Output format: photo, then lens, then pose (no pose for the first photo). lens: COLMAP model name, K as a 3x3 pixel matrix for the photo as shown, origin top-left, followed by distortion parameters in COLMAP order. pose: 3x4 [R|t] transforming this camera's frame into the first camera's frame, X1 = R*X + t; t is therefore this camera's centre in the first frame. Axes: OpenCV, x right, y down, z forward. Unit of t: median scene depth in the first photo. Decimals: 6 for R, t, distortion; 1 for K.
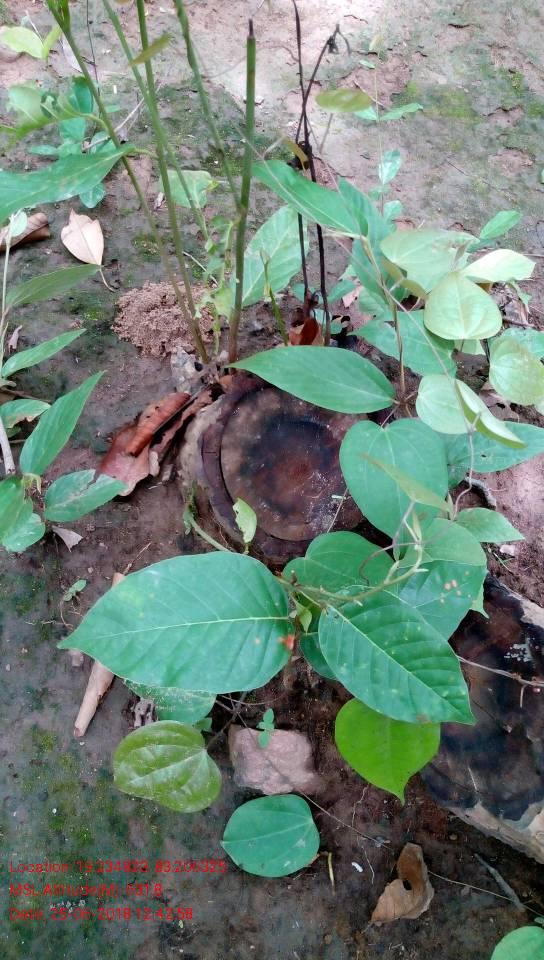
lens RADIAL K [[851.8, 0, 272.0], [0, 851.8, 480.0], [0, 0, 1]] dist [0.064898, -0.000885]
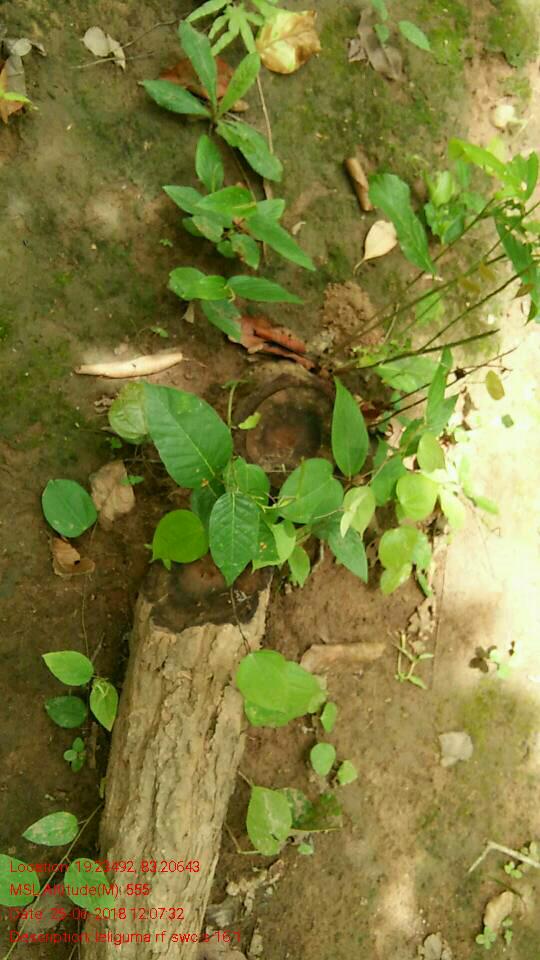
lens RADIAL K [[651.3, 0, 270.0], [0, 651.3, 480.0], [0, 0, 1]] dist [-0.001222, 0.000130]
pose [[0.368998, 0.926109, 0.078498, -0.005600], [-0.929386, 0.368488, 0.021417, 0.018419], [-0.009091, -0.080858, 0.996684, -0.165852]]
